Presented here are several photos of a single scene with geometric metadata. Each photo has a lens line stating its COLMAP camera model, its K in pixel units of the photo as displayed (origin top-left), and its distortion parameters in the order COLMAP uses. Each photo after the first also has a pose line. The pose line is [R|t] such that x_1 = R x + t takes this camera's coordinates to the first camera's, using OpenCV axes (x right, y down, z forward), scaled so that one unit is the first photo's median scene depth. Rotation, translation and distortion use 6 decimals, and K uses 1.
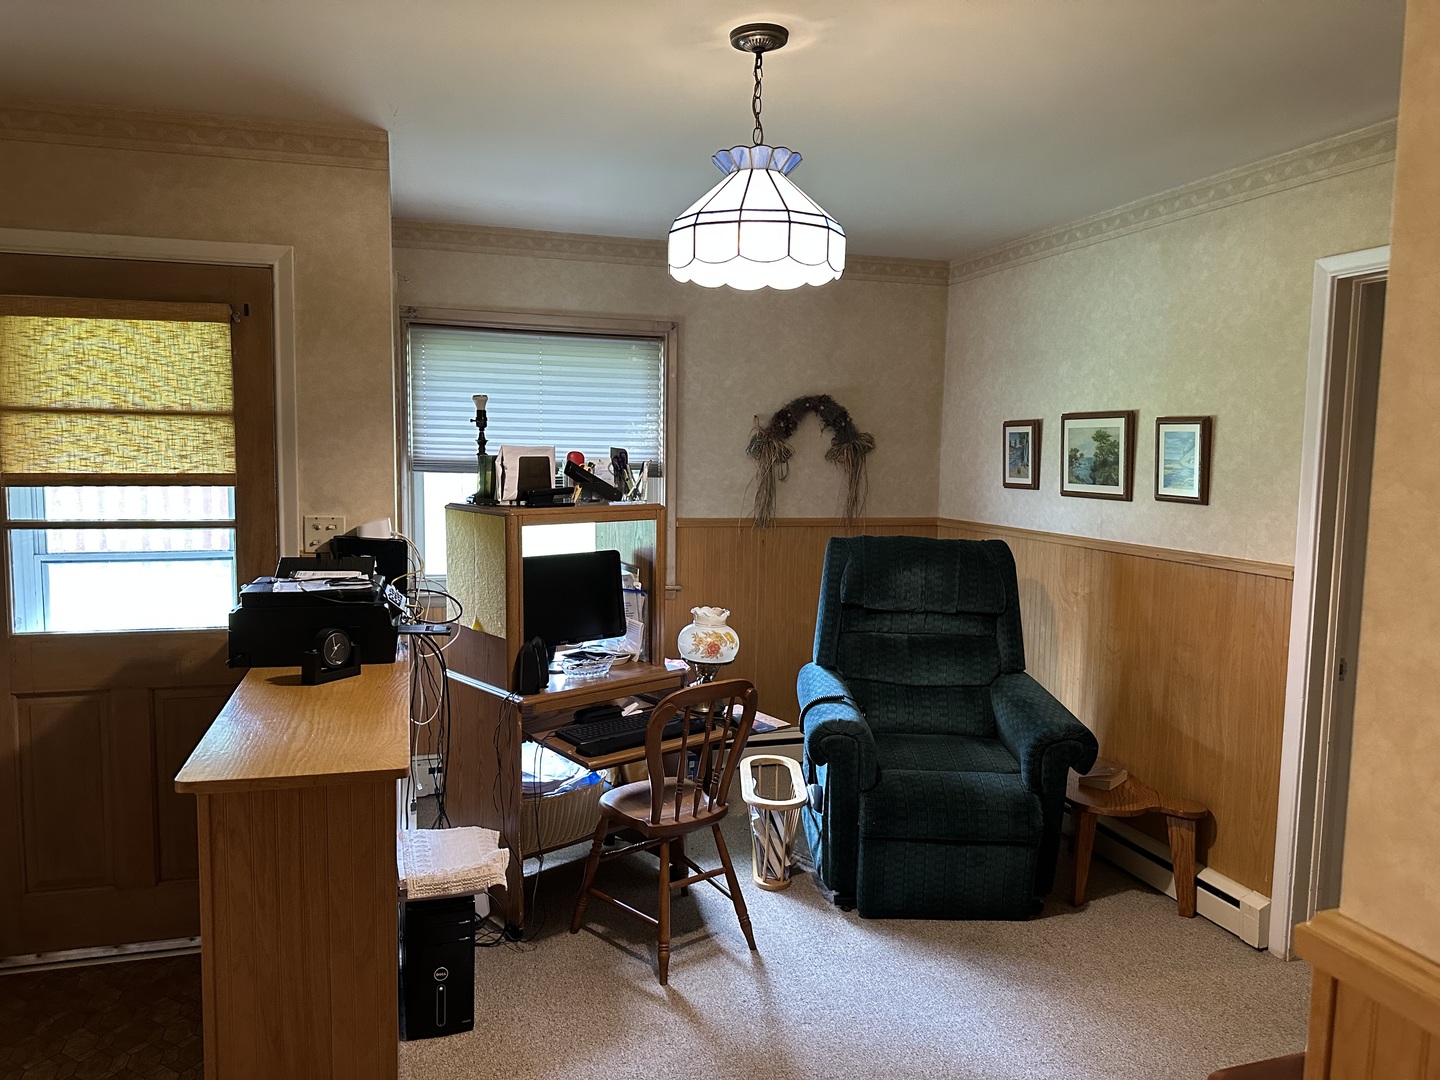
lens RADIAL K [[1018.4, 0, 720.0], [0, 1018.4, 540.0], [0, 0, 1]] dist [0.087550, -0.123061]
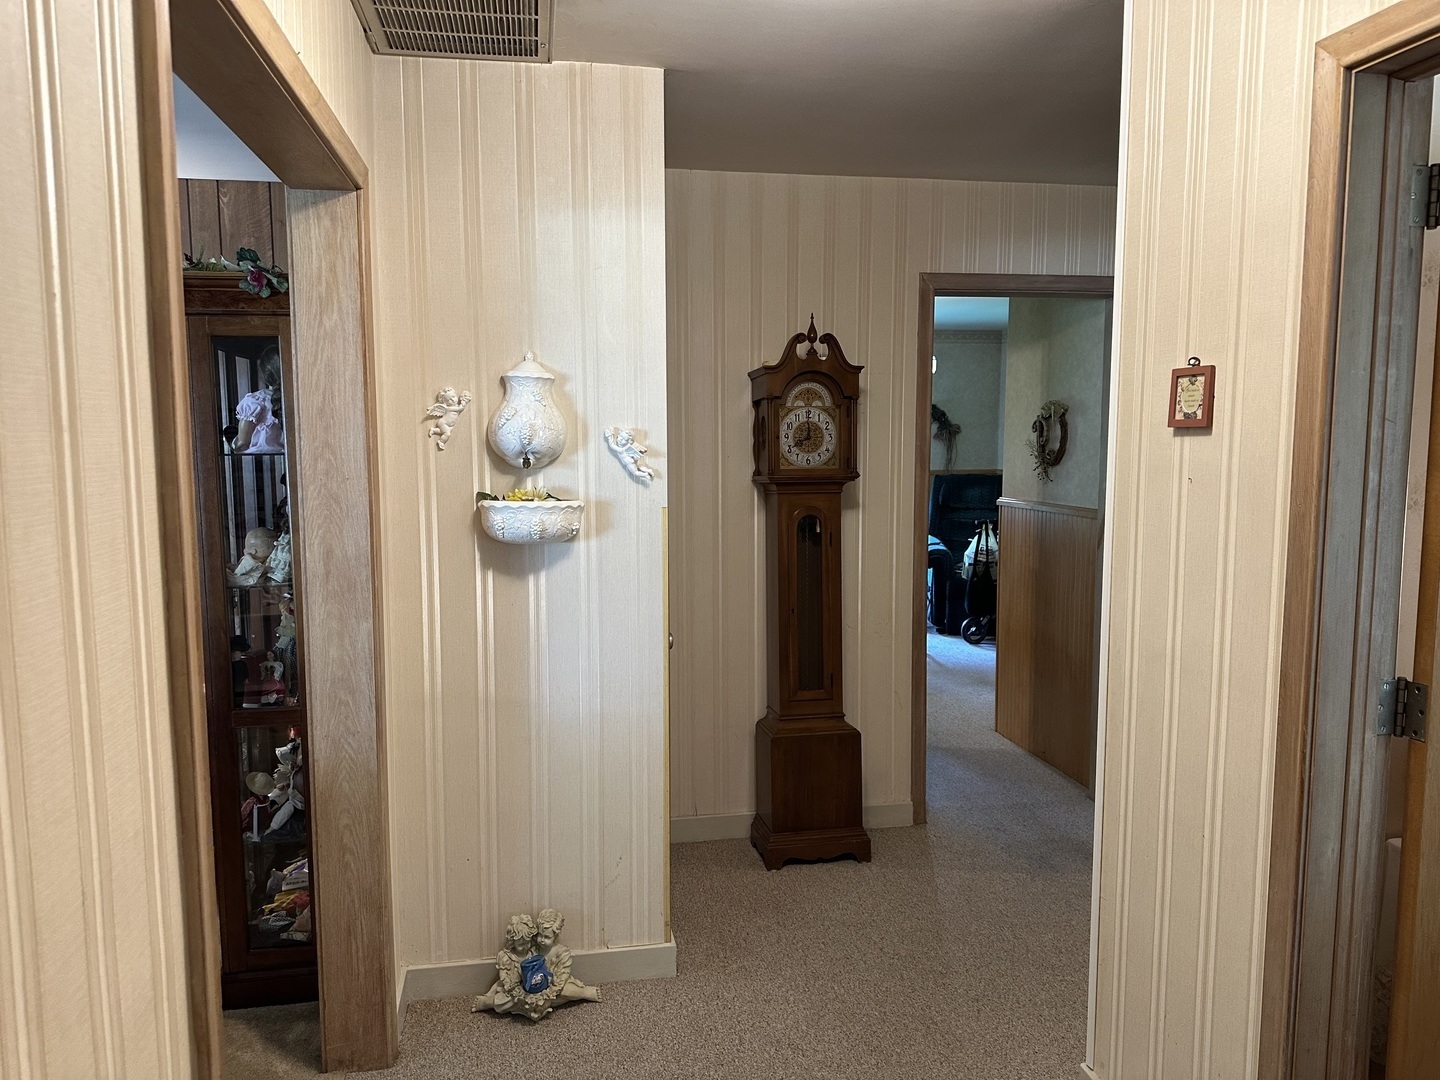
lens RADIAL K [[1018.4, 0, 720.0], [0, 1018.4, 540.0], [0, 0, 1]] dist [0.087550, -0.123061]
pose [[0.993855, -0.003757, -0.110624, -0.081165], [0.004907, 0.999937, 0.010122, 0.088438], [0.110579, -0.010603, 0.993811, -0.931180]]
